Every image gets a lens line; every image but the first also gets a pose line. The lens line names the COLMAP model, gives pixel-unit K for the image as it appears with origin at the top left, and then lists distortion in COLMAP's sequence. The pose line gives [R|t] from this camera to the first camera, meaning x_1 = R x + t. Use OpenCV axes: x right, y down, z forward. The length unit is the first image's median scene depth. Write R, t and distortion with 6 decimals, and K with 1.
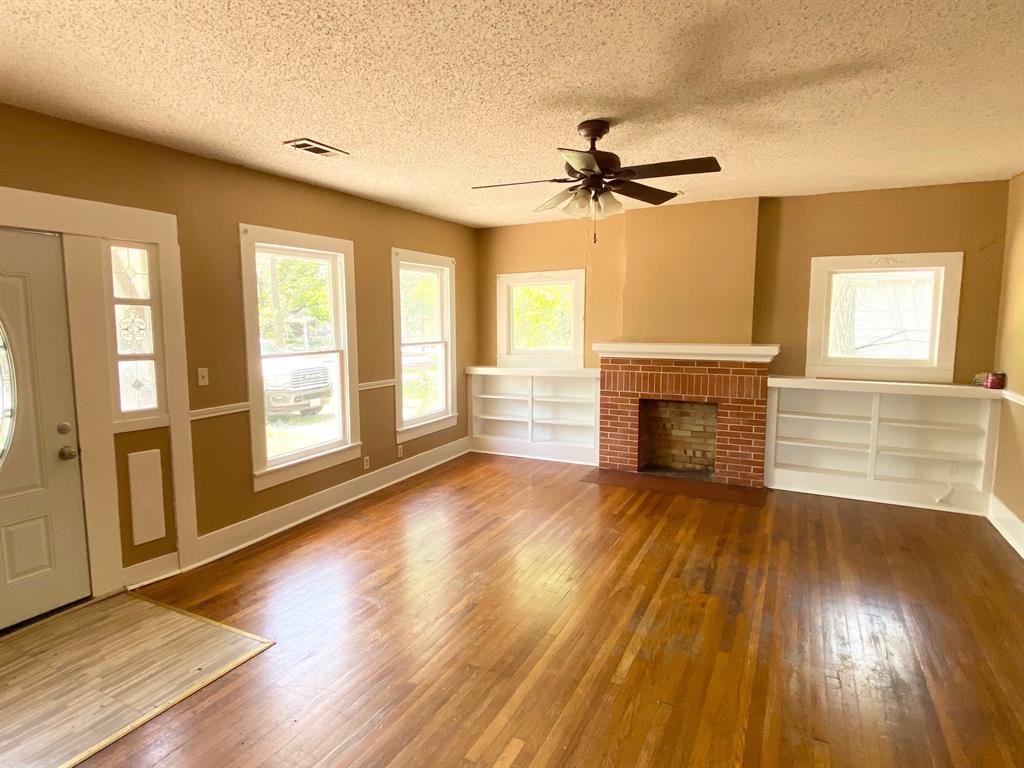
lens RADIAL K [[571.8, 0, 512.0], [0, 571.8, 384.0], [0, 0, 1]] dist [0.037525, -0.045980]
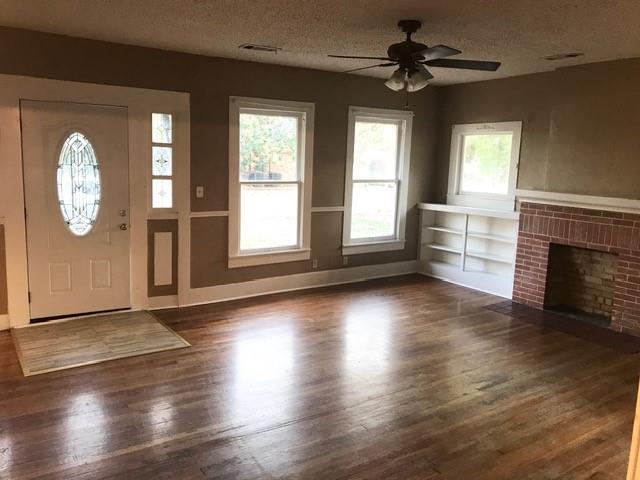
lens RADIAL K [[549.3, 0, 320.0], [0, 549.3, 240.0], [0, 0, 1]] dist [0.015787, 0.005378]
pose [[0.867834, 0.108781, -0.484800, 0.352915], [-0.091888, 0.994046, 0.058560, -0.000027], [0.488284, -0.006273, 0.872662, -0.128444]]
